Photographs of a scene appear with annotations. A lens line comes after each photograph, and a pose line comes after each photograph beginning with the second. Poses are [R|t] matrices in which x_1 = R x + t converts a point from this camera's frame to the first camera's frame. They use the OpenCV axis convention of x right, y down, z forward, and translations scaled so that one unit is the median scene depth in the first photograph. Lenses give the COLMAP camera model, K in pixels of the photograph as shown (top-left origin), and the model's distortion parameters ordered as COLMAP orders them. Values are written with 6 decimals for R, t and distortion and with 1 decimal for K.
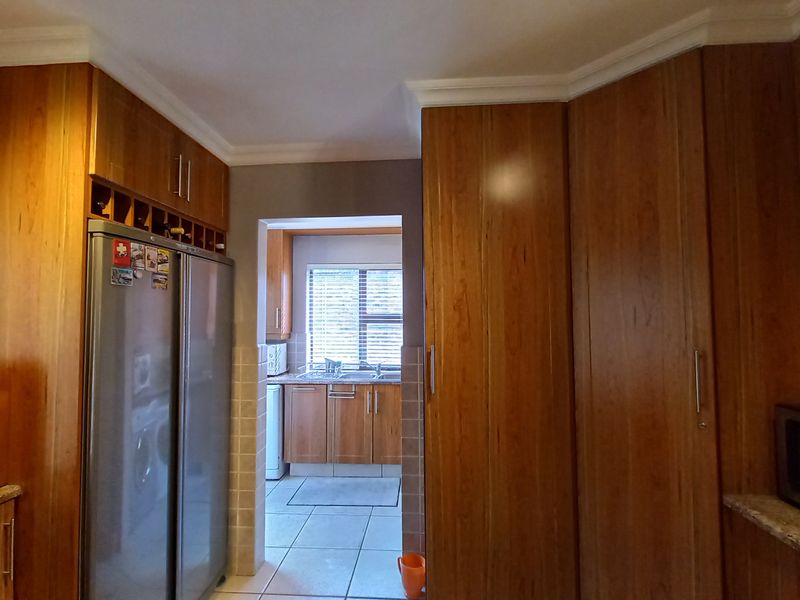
lens RADIAL K [[420.2, 0, 401.6], [0, 420.2, 295.7], [0, 0, 1]] dist [0.019065, -0.011568]
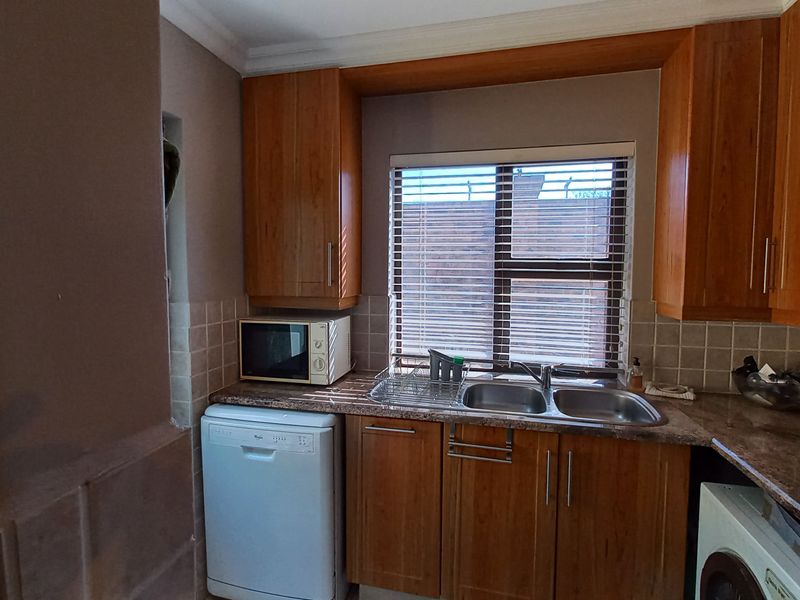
lens RADIAL K [[420.2, 0, 401.6], [0, 420.2, 295.7], [0, 0, 1]] dist [0.019065, -0.011568]
pose [[0.986378, 0.020005, -0.163273, -0.132774], [-0.002574, 0.994333, 0.106281, 0.036059], [0.164474, -0.104413, 0.980840, 0.522042]]
